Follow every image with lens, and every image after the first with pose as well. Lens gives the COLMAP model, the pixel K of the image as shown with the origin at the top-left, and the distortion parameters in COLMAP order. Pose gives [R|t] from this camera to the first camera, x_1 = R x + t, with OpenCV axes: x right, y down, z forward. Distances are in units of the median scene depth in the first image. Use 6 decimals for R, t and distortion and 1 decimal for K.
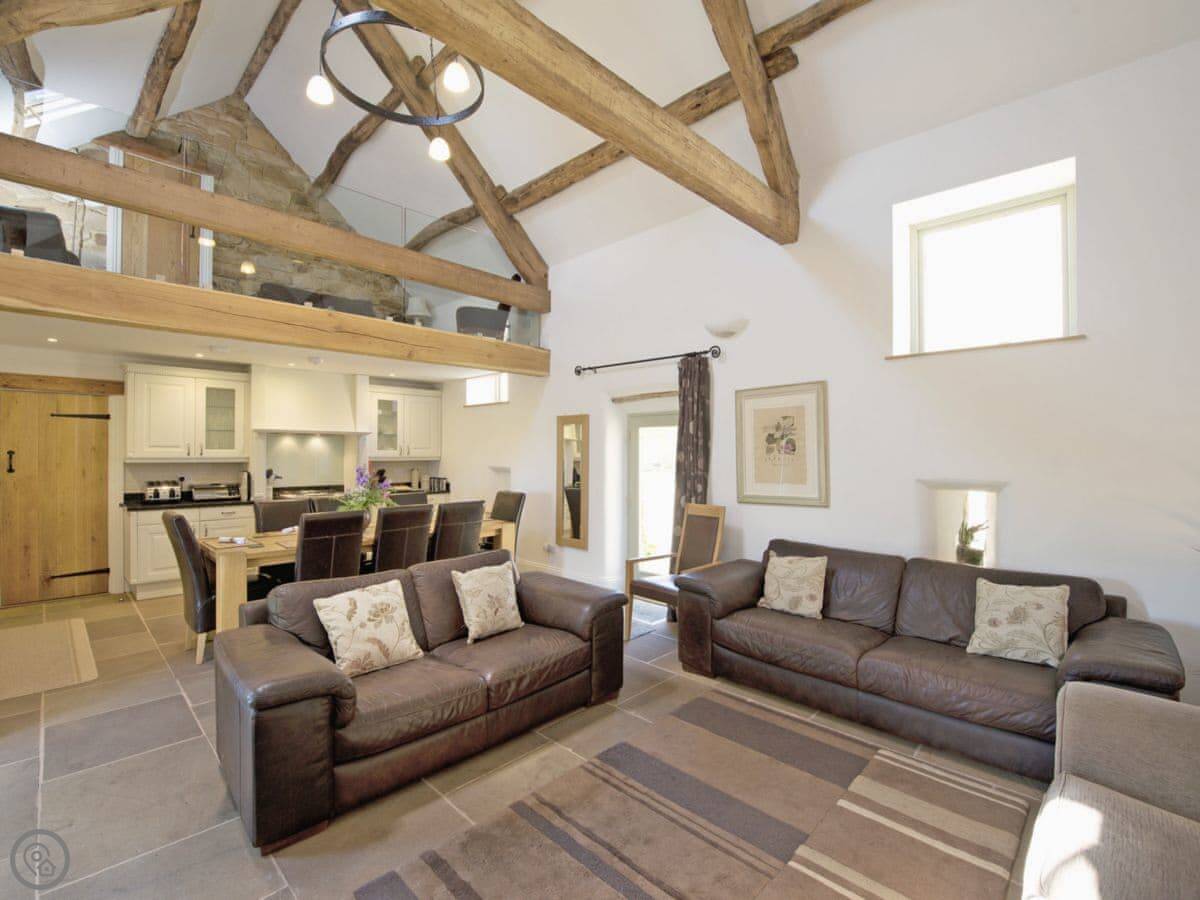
lens RADIAL K [[541.2, 0, 603.2], [0, 541.2, 450.7], [0, 0, 1]] dist [-0.023940, -0.000855]
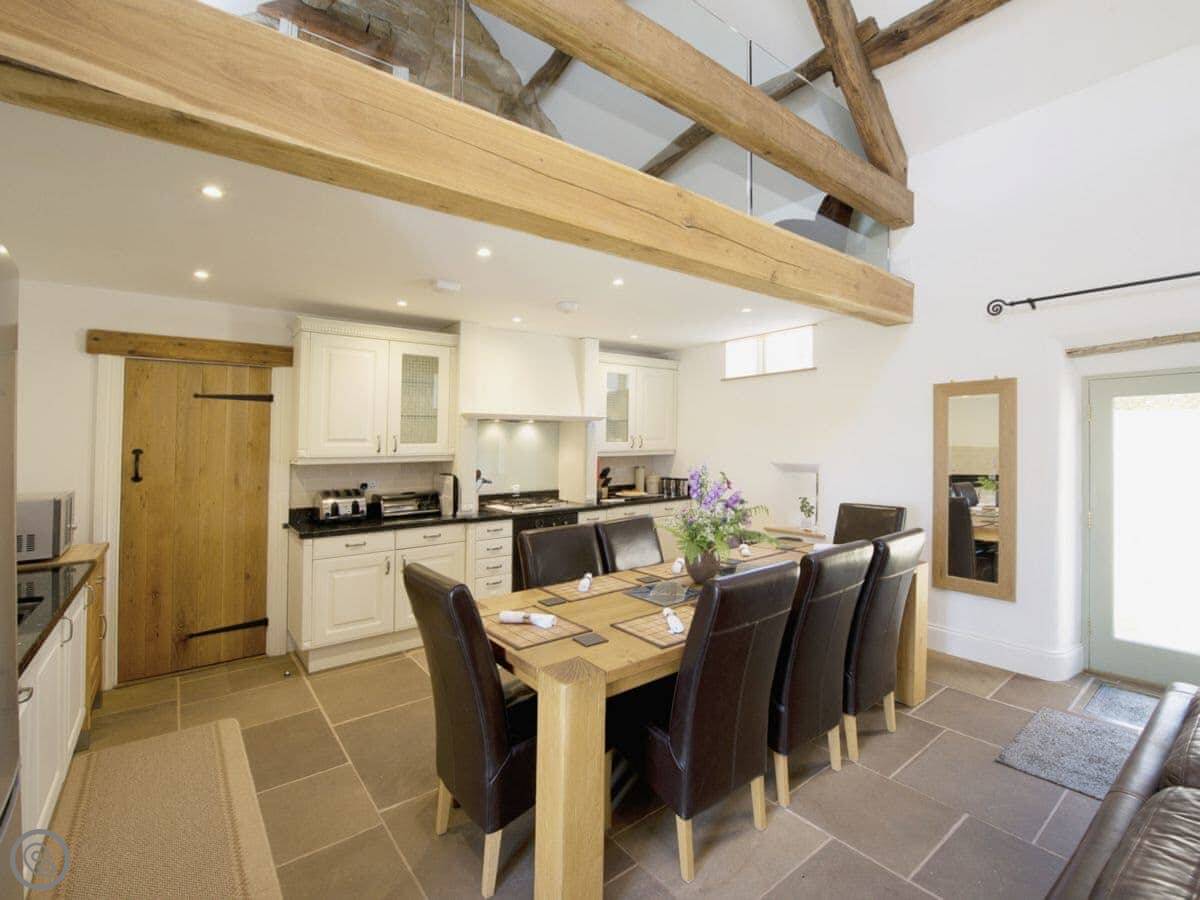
lens RADIAL K [[505.1, 0, 599.2], [0, 505.1, 417.8], [0, 0, 1]] dist [-0.015258, -0.000082]
pose [[0.994116, -0.017920, -0.106828, -0.425085], [0.013126, 0.998882, -0.045408, -0.002793], [0.107522, 0.043739, 0.993240, 0.383743]]
